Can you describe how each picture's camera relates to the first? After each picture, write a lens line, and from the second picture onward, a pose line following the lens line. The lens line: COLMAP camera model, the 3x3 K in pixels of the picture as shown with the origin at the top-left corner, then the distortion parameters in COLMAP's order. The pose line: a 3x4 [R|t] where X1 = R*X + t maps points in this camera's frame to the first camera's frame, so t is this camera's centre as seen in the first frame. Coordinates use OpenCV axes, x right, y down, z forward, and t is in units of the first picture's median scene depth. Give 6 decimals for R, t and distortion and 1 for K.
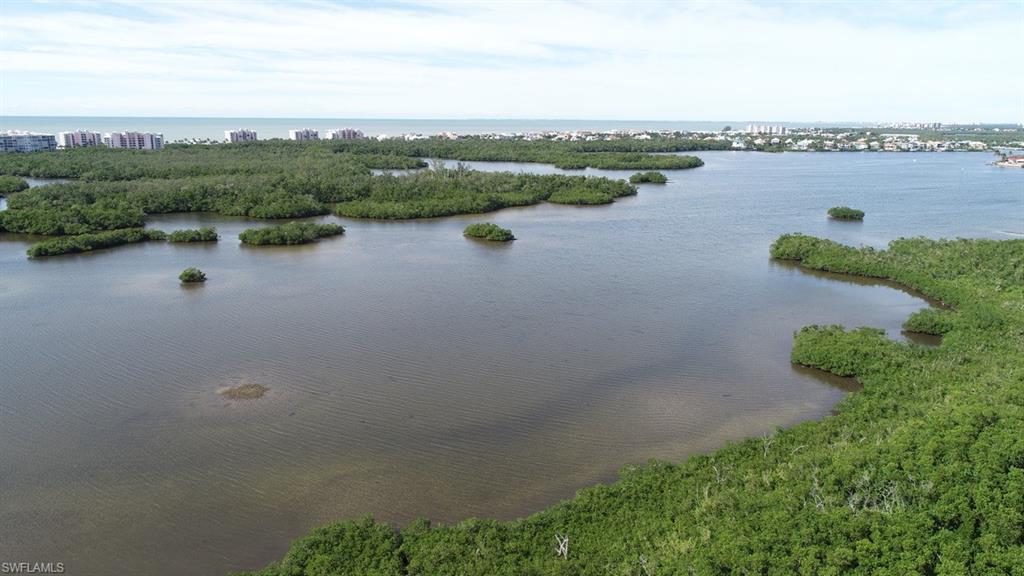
lens RADIAL K [[694.9, 0, 506.7], [0, 694.9, 298.5], [0, 0, 1]] dist [-0.000713, 0.002033]
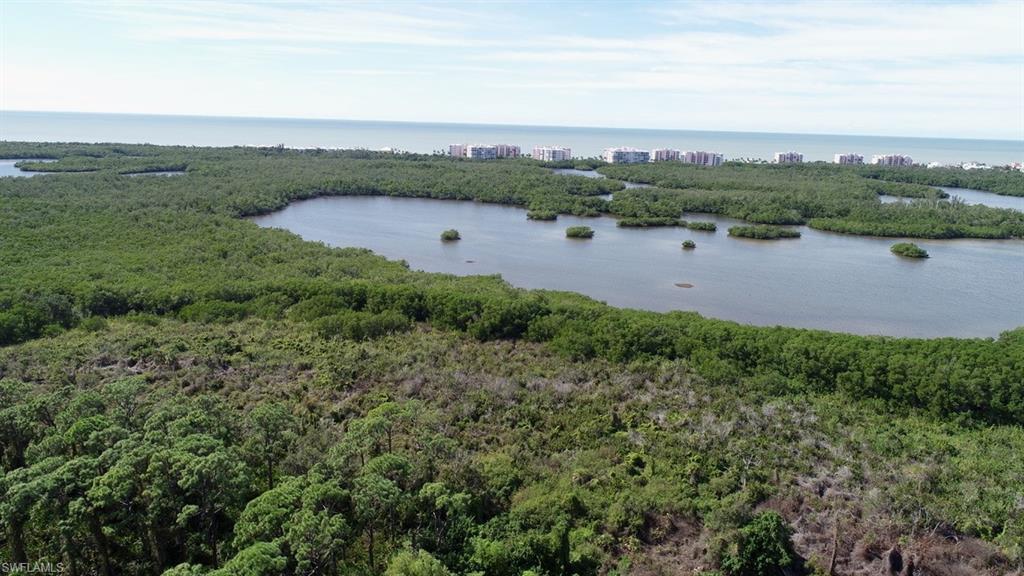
lens RADIAL K [[686.8, 0, 510.4], [0, 686.8, 290.3], [0, 0, 1]] dist [0.000927, 0.000716]
pose [[0.719654, 0.177964, -0.671138, 0.227286], [-0.197917, 0.979072, 0.047395, 0.047856], [0.665528, 0.098722, 0.739816, -0.326169]]
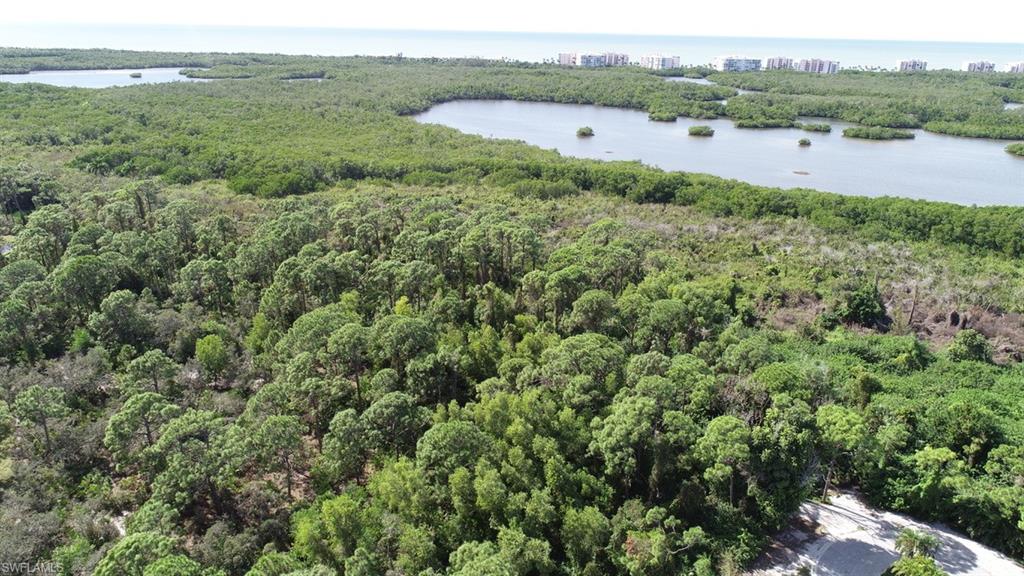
lens RADIAL K [[686.8, 0, 510.4], [0, 686.8, 290.3], [0, 0, 1]] dist [0.000927, 0.000716]
pose [[0.624680, 0.283024, -0.727786, 0.295618], [-0.212443, 0.958449, 0.190378, 0.092339], [0.751427, 0.035688, 0.658850, -0.472601]]
